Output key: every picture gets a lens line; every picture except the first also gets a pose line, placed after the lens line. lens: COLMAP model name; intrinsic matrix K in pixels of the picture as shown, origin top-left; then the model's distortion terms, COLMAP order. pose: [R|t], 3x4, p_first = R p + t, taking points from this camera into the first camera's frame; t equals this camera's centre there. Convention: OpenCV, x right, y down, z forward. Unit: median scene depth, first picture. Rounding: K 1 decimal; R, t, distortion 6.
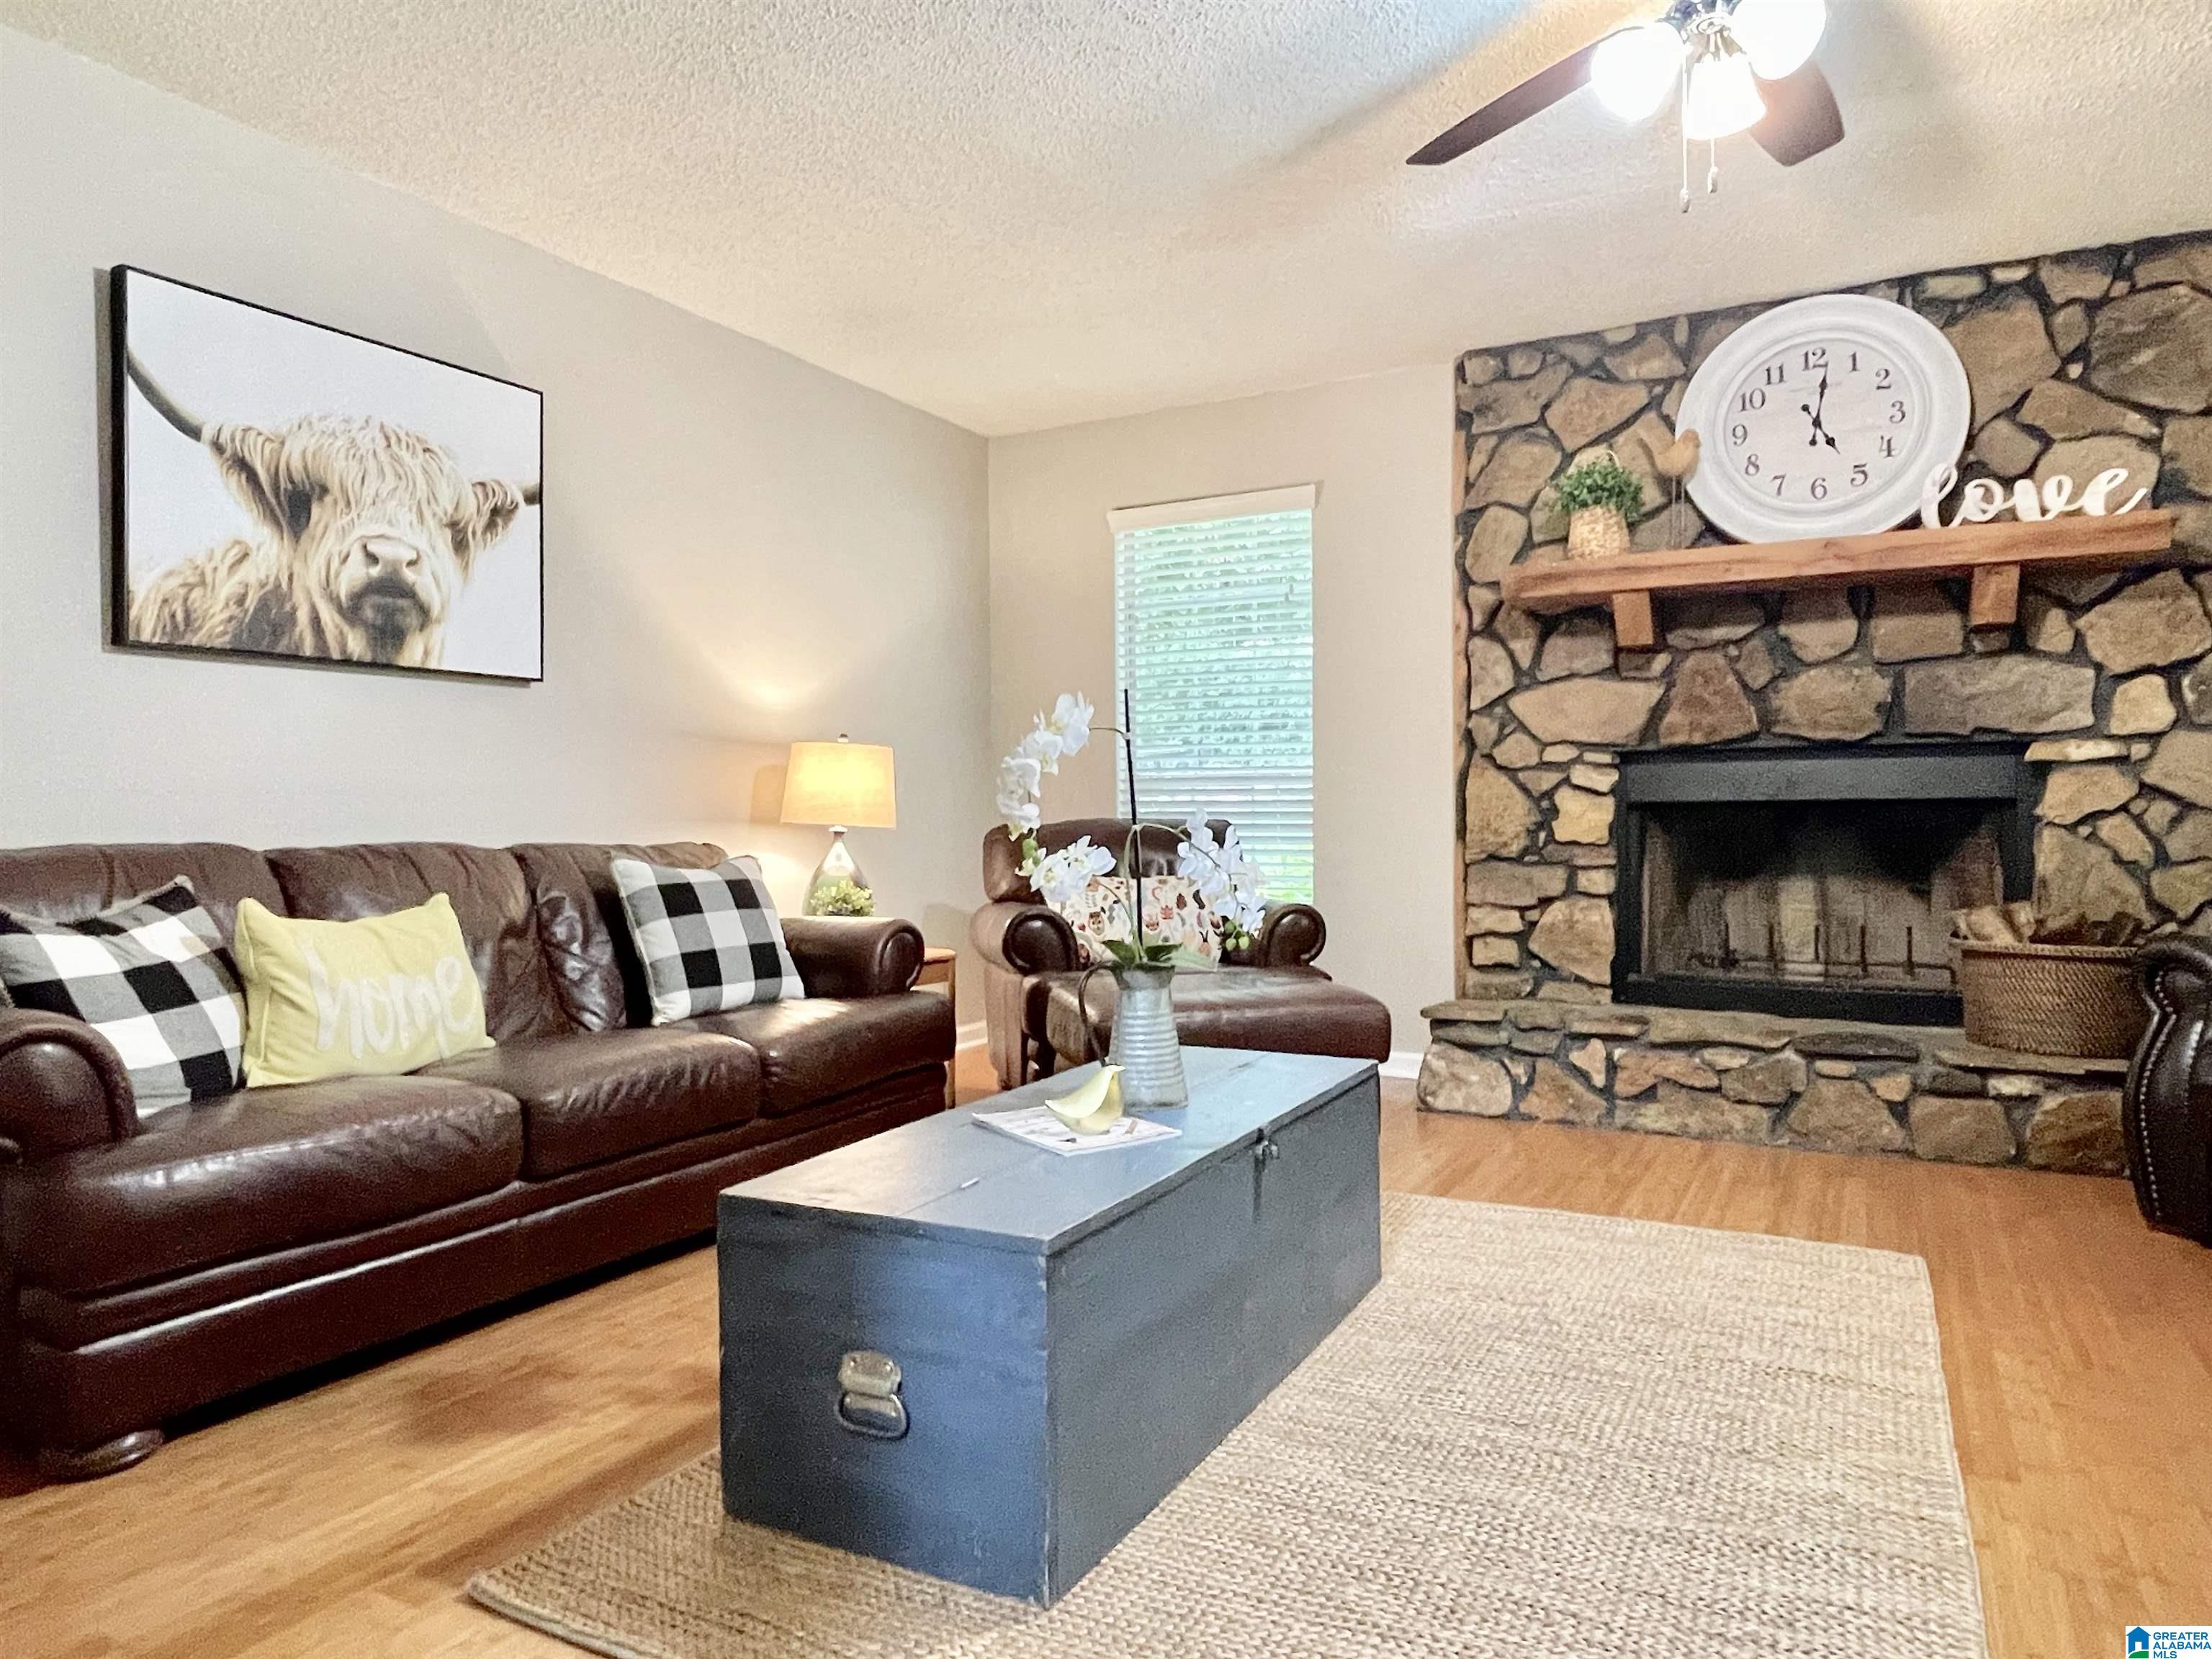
lens RADIAL K [[1401.5, 0, 1104.7], [0, 1401.5, 827.9], [0, 0, 1]] dist [-0.000008, -0.002045]
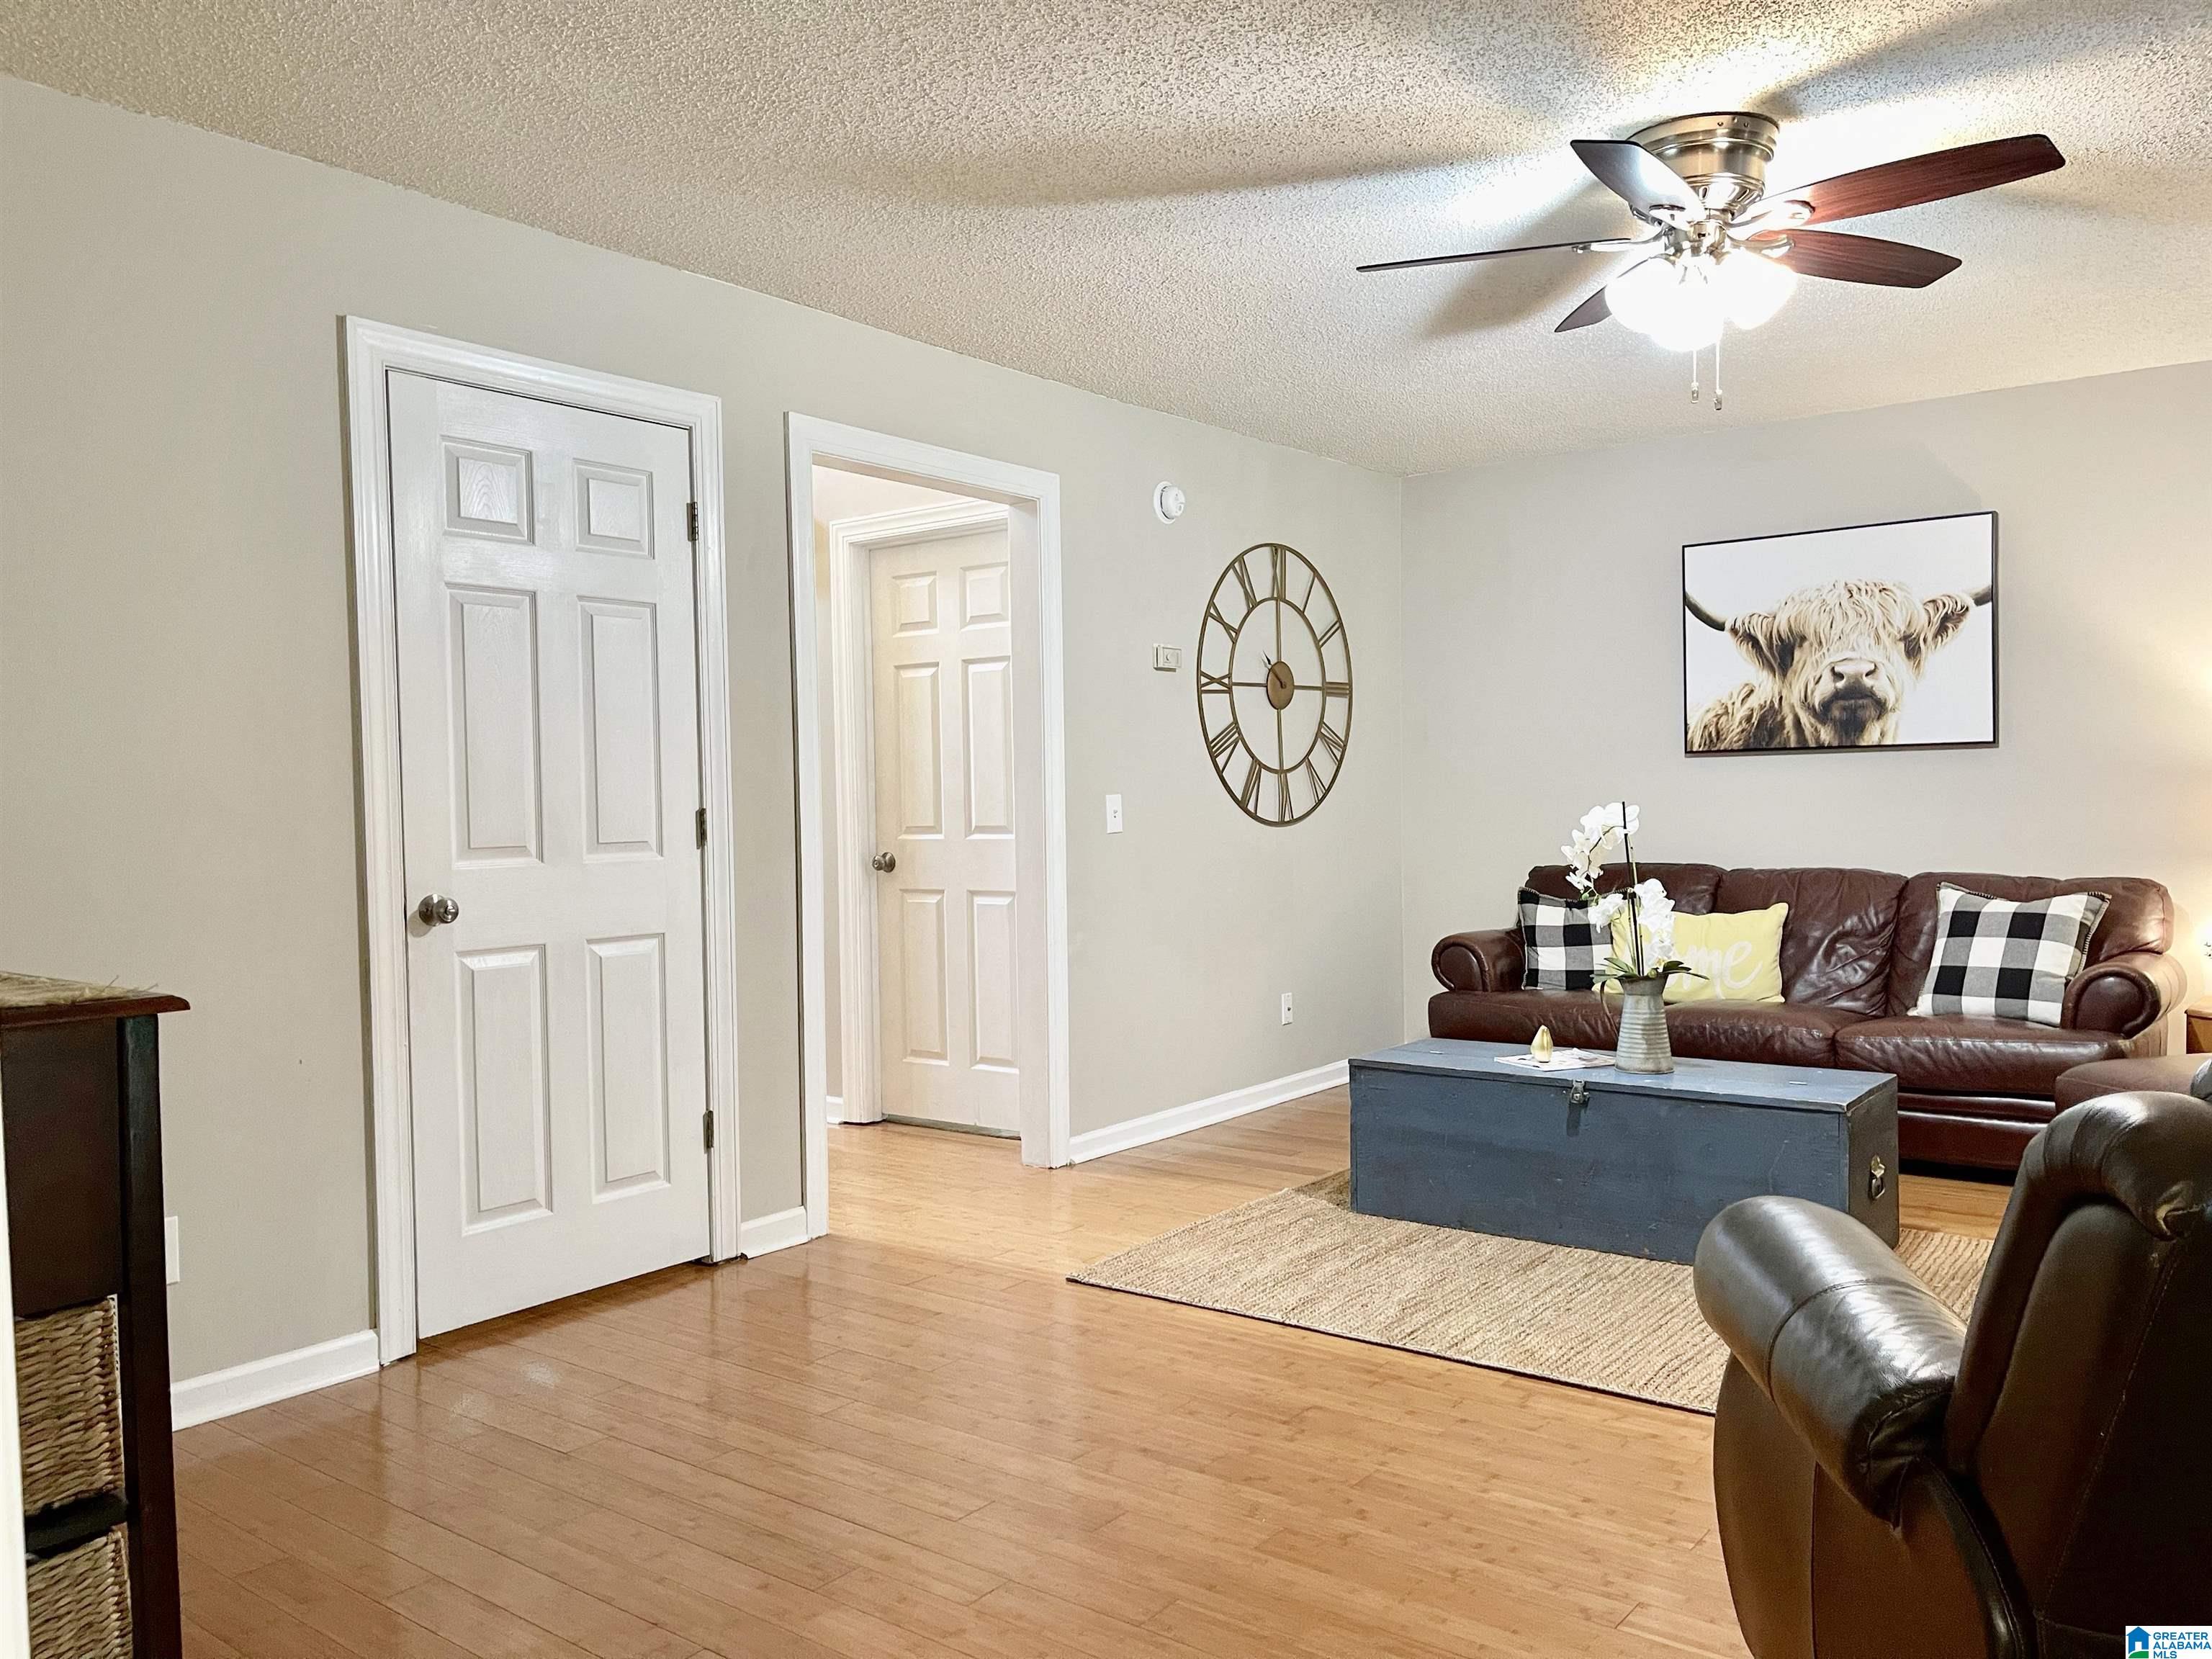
lens RADIAL K [[1666.0, 0, 1106.0], [0, 1666.0, 829.5], [0, 0, 1]] dist [-0.000780, -0.000537]
pose [[-0.159682, 0.031953, -0.986651, 1.135422], [0.007628, 0.999486, 0.031134, -0.075856], [0.987139, -0.002555, -0.159844, 0.432129]]
